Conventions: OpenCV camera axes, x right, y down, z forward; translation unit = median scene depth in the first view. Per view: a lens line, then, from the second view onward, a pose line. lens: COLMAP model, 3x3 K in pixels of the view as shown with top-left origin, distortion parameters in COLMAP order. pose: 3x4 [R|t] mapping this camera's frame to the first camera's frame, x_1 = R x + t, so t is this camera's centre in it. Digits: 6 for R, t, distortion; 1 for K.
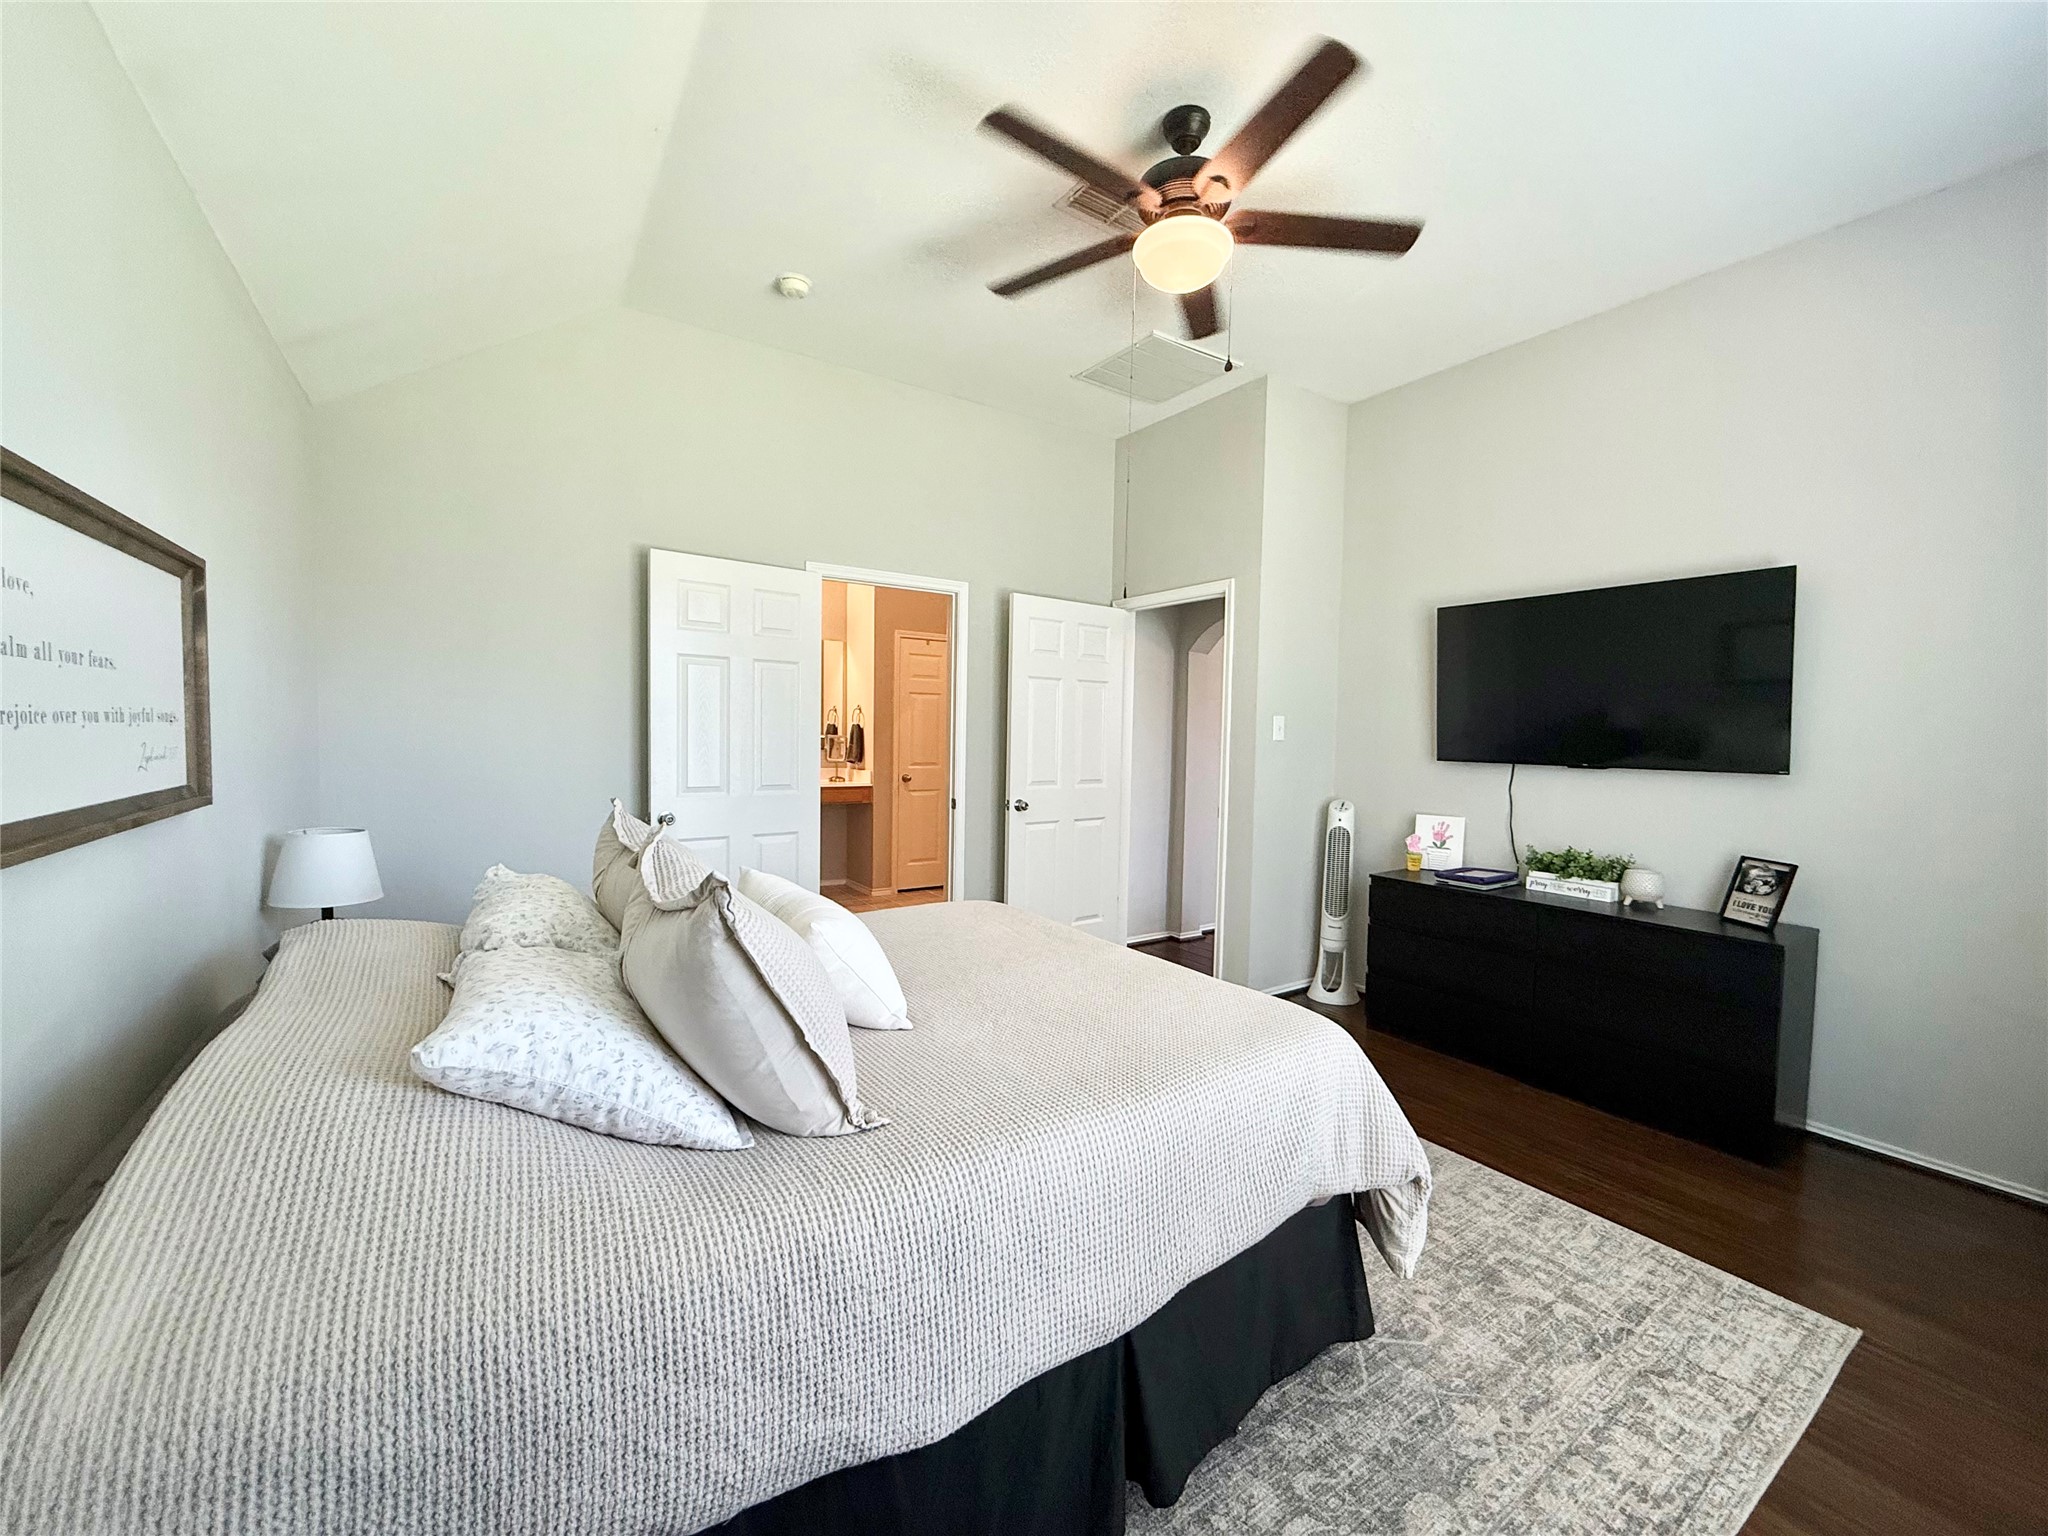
lens RADIAL K [[814.8, 0, 1015.6], [0, 814.8, 765.0], [0, 0, 1]] dist [0.000285, 0.000423]
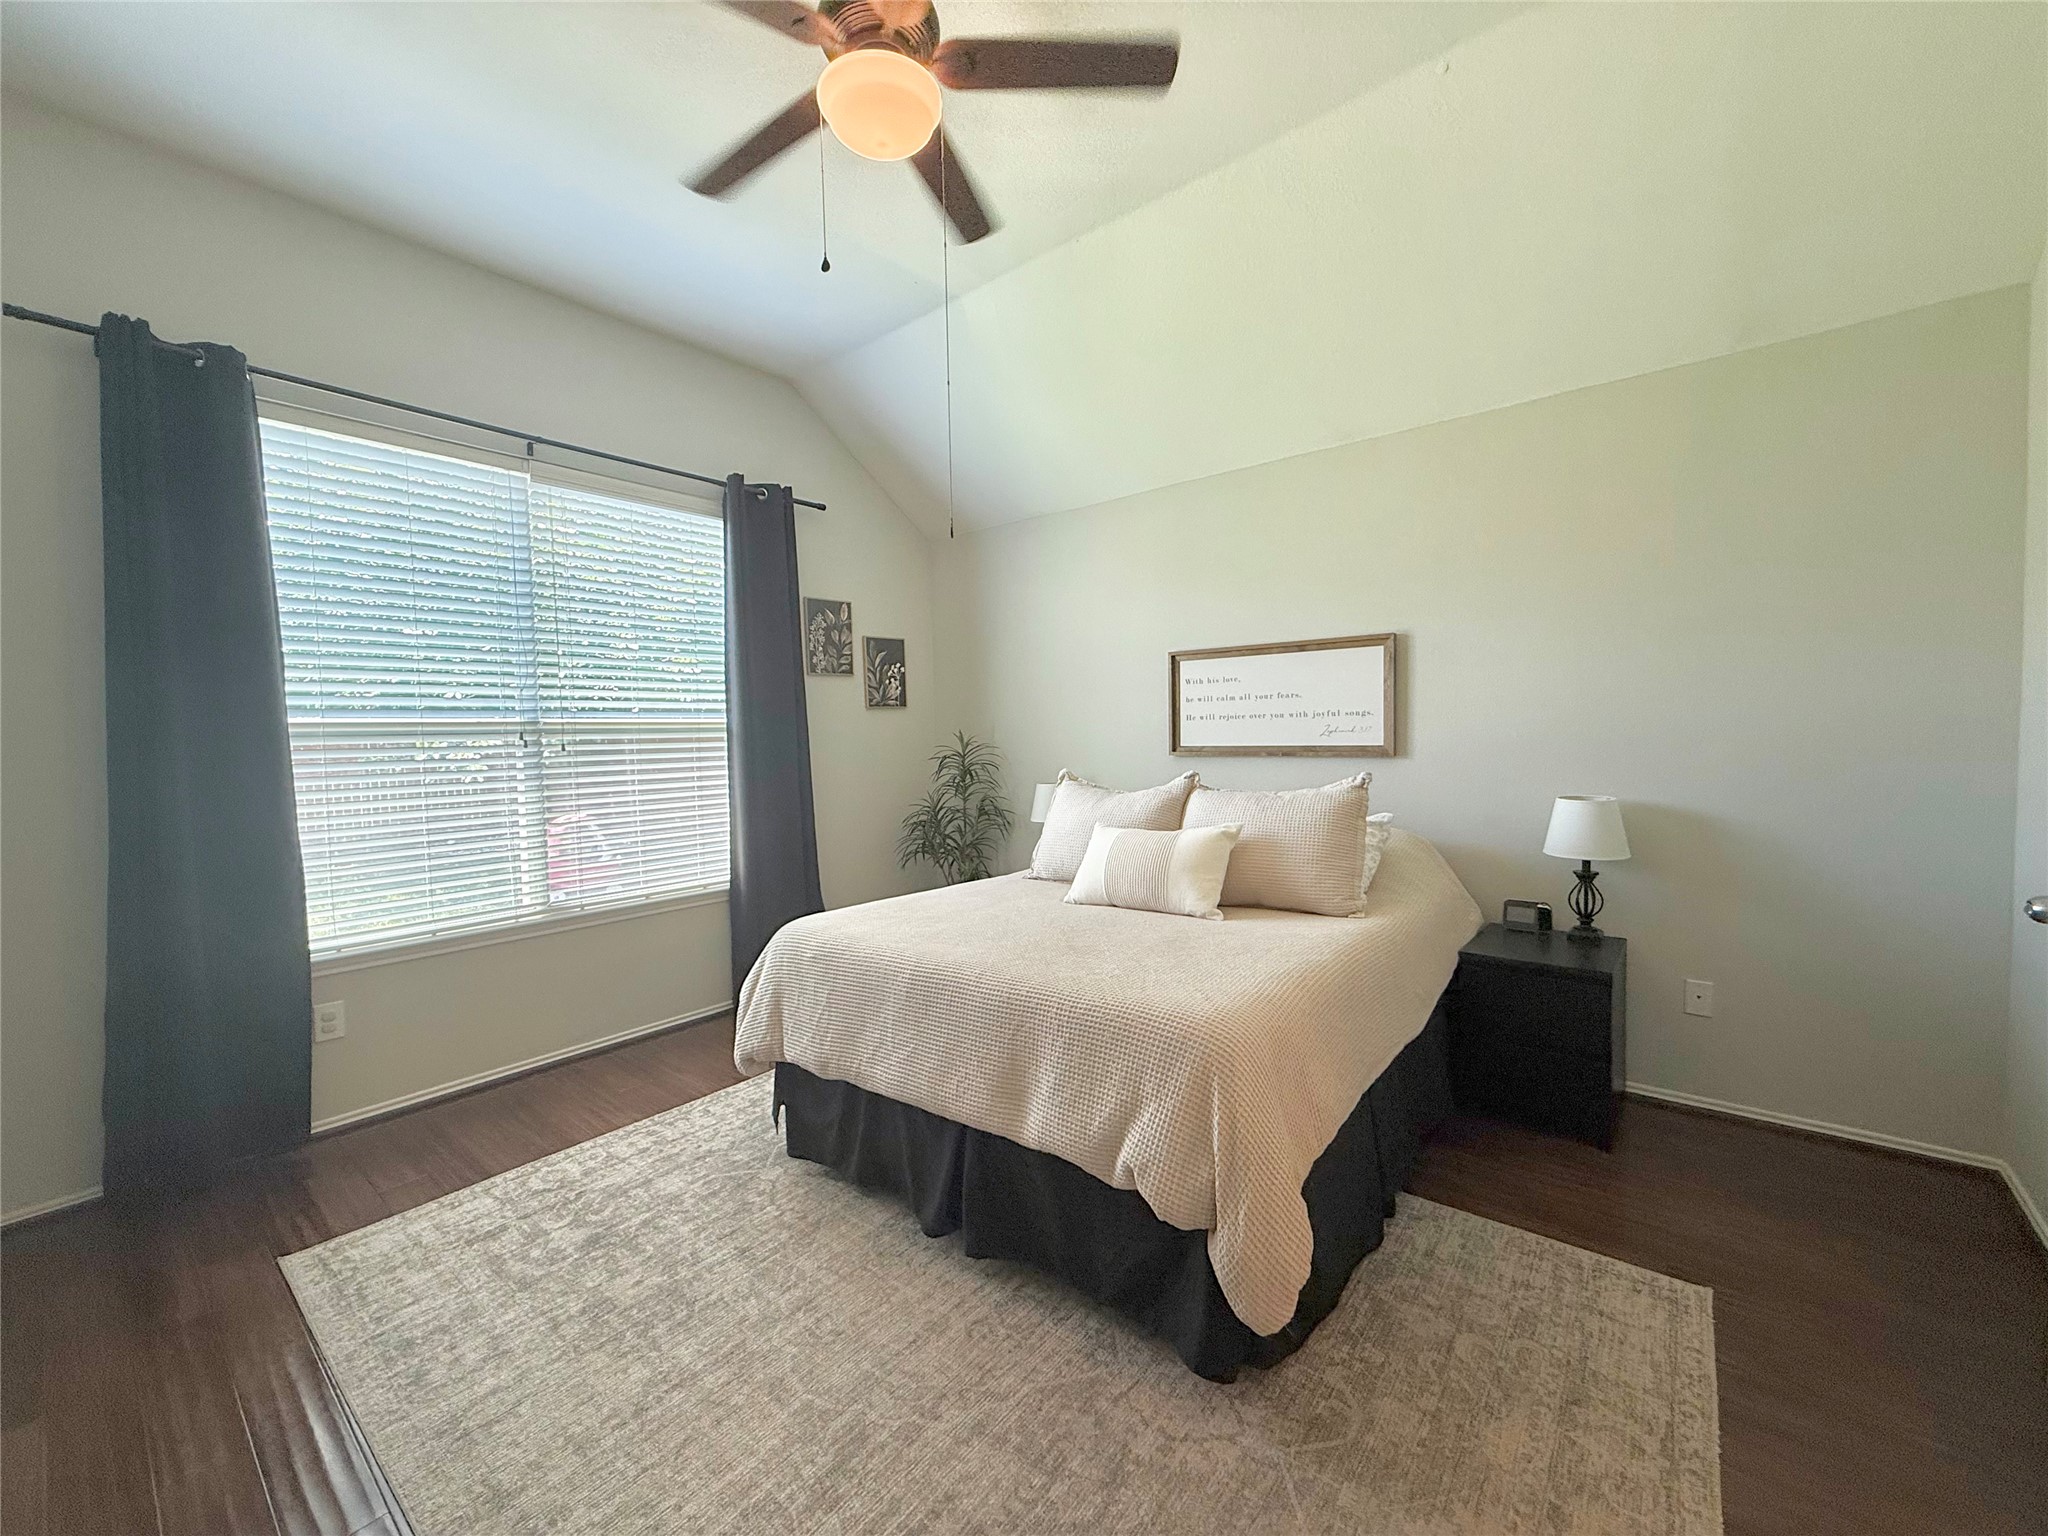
lens RADIAL K [[814.8, 0, 1020.2], [0, 814.8, 767.2], [0, 0, 1]] dist [0.000285, 0.000423]
pose [[-0.955172, 0.016923, -0.295569, 0.388976], [-0.008477, 0.996392, 0.084445, -0.067508], [0.295931, 0.083165, -0.951582, 2.252739]]
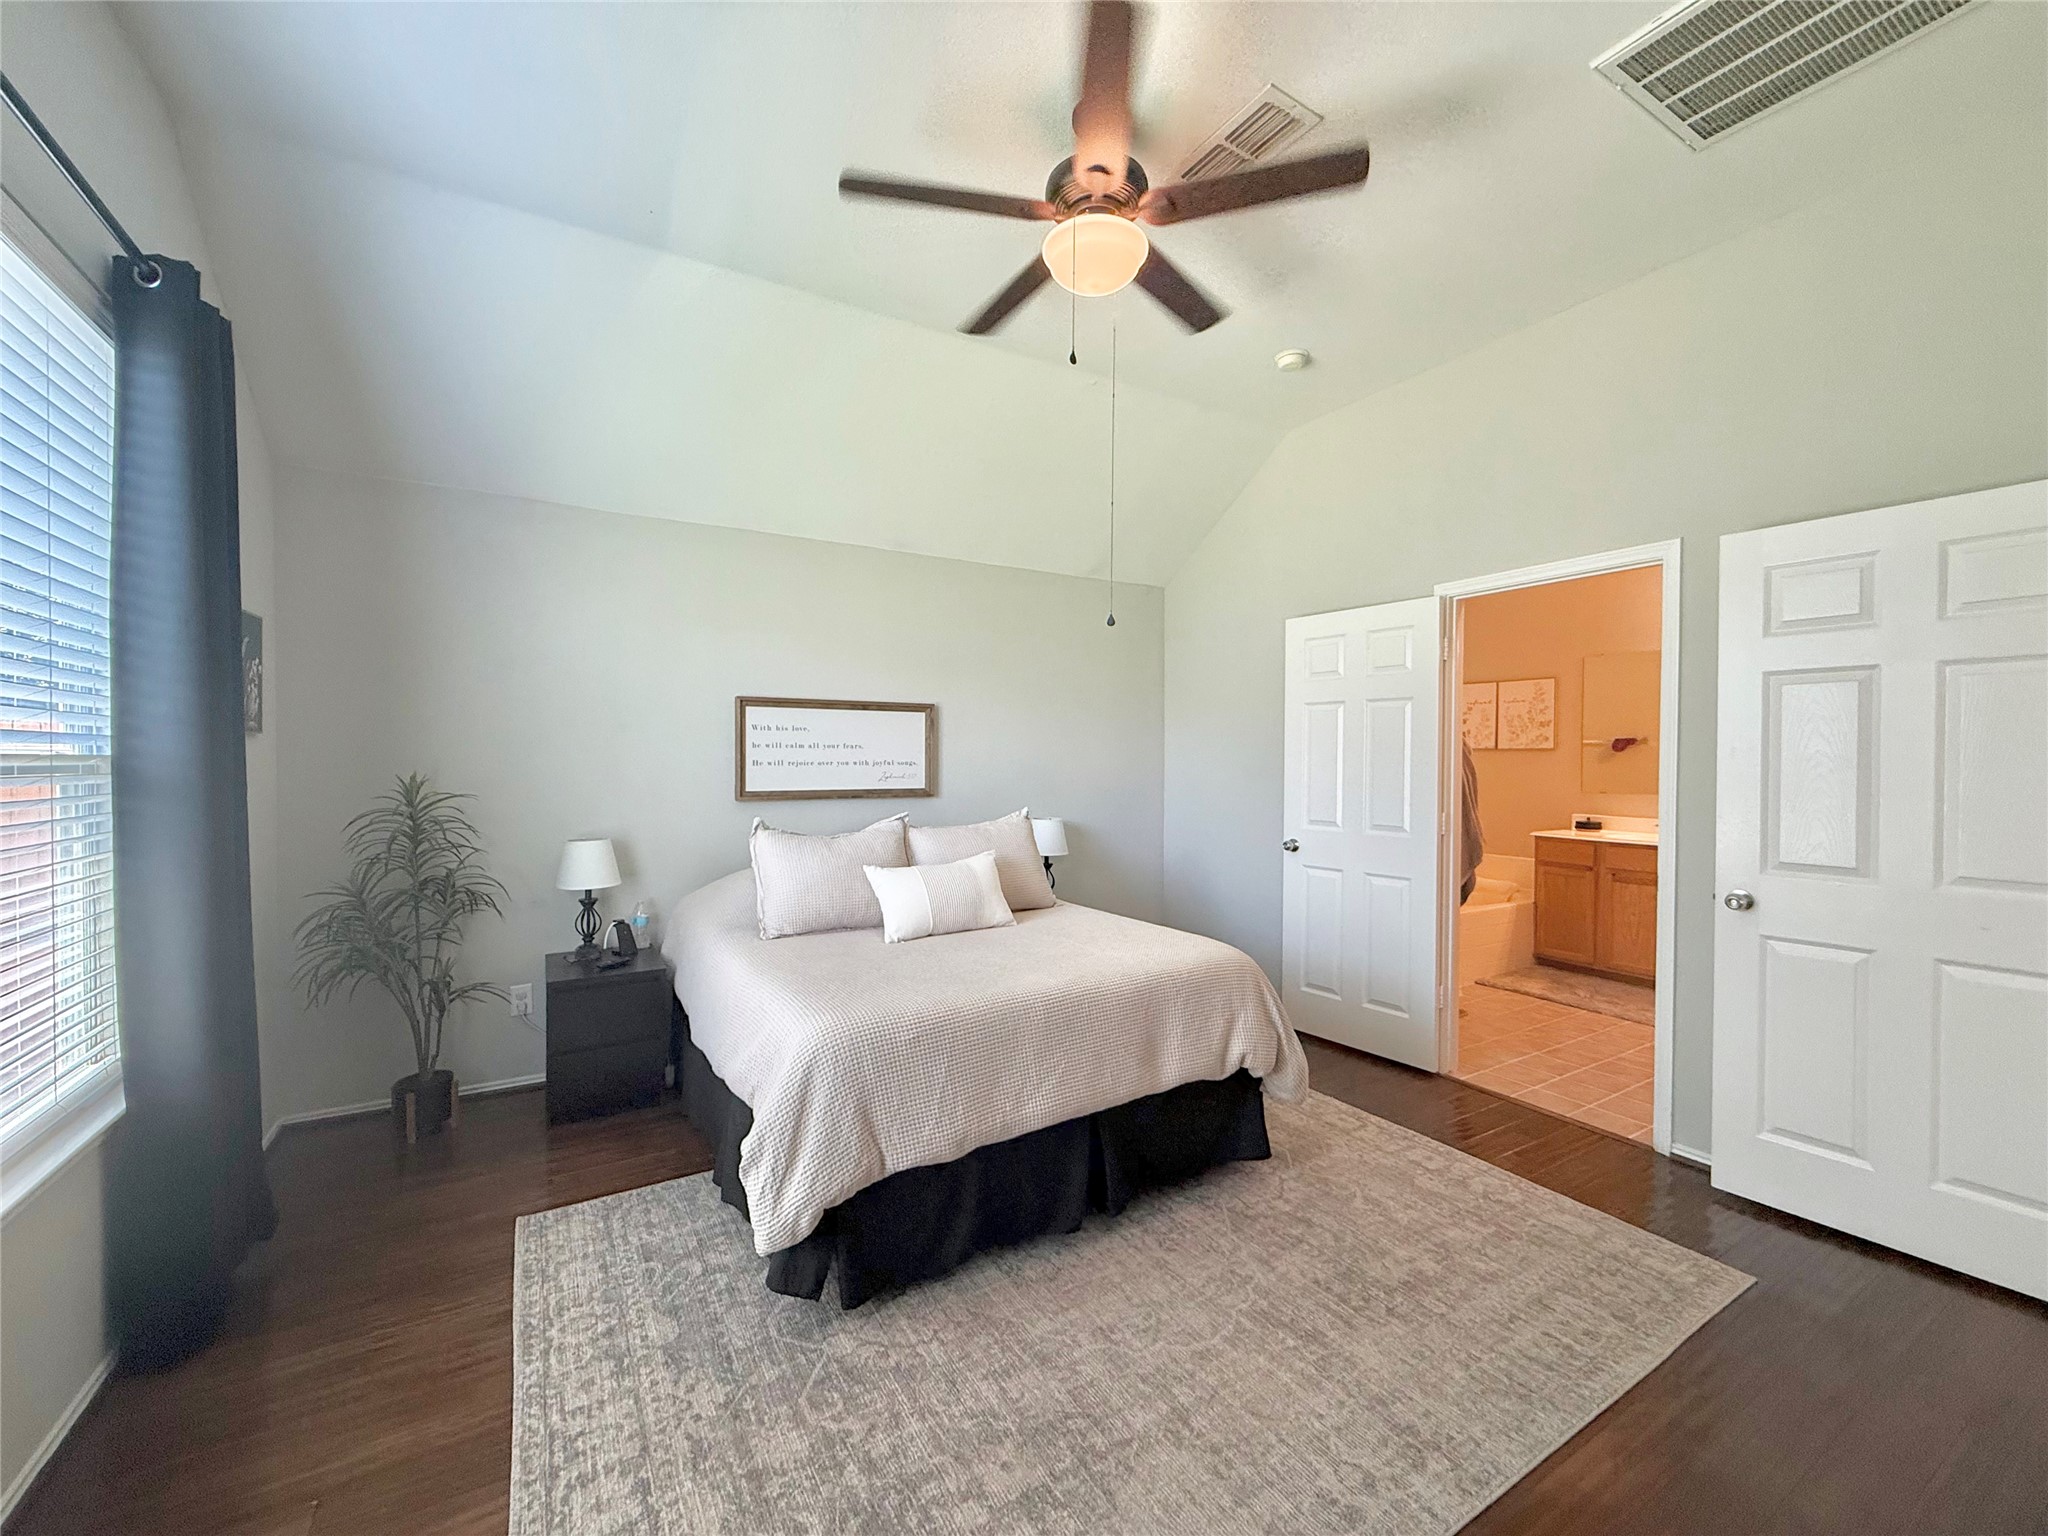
lens RADIAL K [[814.8, 0, 1020.2], [0, 814.8, 760.7], [0, 0, 1]] dist [0.000285, 0.000423]
pose [[-0.044819, -0.013567, -0.998903, 1.392087], [-0.051084, 0.998631, -0.011272, -0.038868], [0.997688, 0.050523, -0.045451, 1.205807]]
